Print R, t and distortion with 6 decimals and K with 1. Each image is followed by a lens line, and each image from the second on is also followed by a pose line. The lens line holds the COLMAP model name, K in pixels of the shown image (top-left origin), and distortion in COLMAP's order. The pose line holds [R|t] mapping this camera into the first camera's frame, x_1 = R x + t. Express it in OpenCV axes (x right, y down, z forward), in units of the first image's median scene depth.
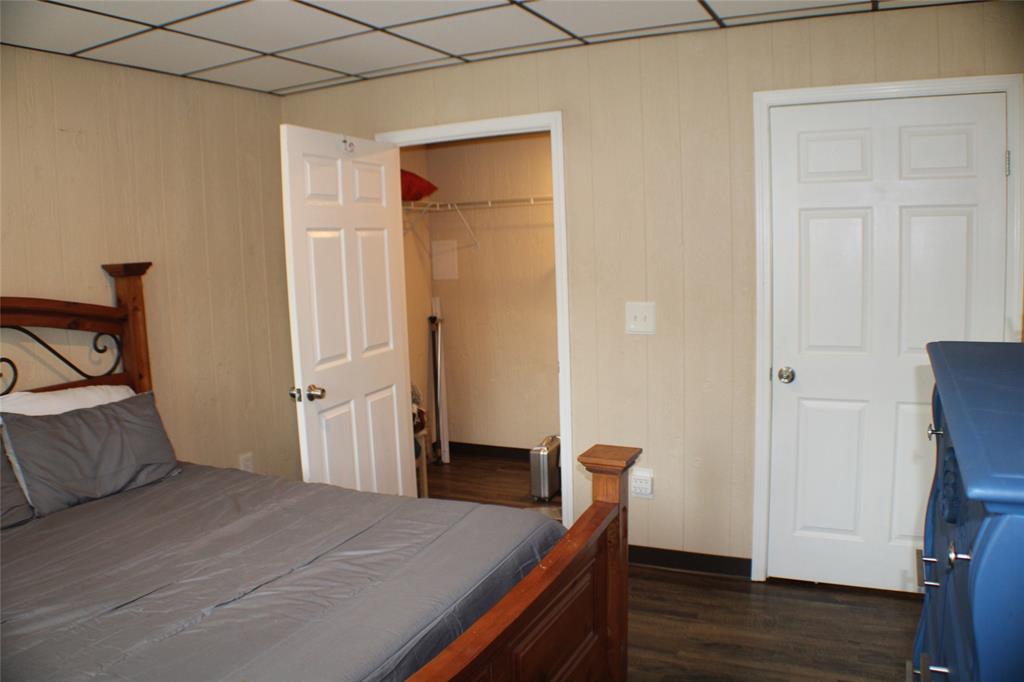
lens RADIAL K [[791.4, 0, 512.0], [0, 791.4, 341.0], [0, 0, 1]] dist [-0.187708, 0.000059]
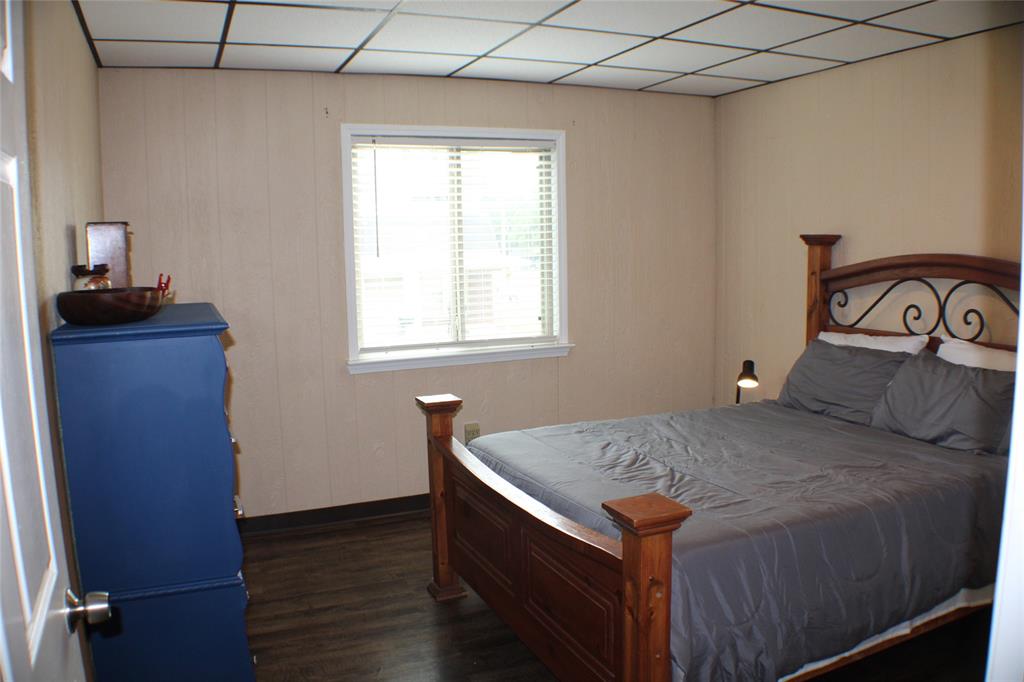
lens RADIAL K [[815.3, 0, 512.0], [0, 815.3, 341.0], [0, 0, 1]] dist [-0.003819, -0.001260]
pose [[-0.646129, 0.149827, -0.748378, 0.792132], [-0.053624, 0.969208, 0.240335, -0.209017], [0.761342, 0.195418, -0.618199, 1.338014]]
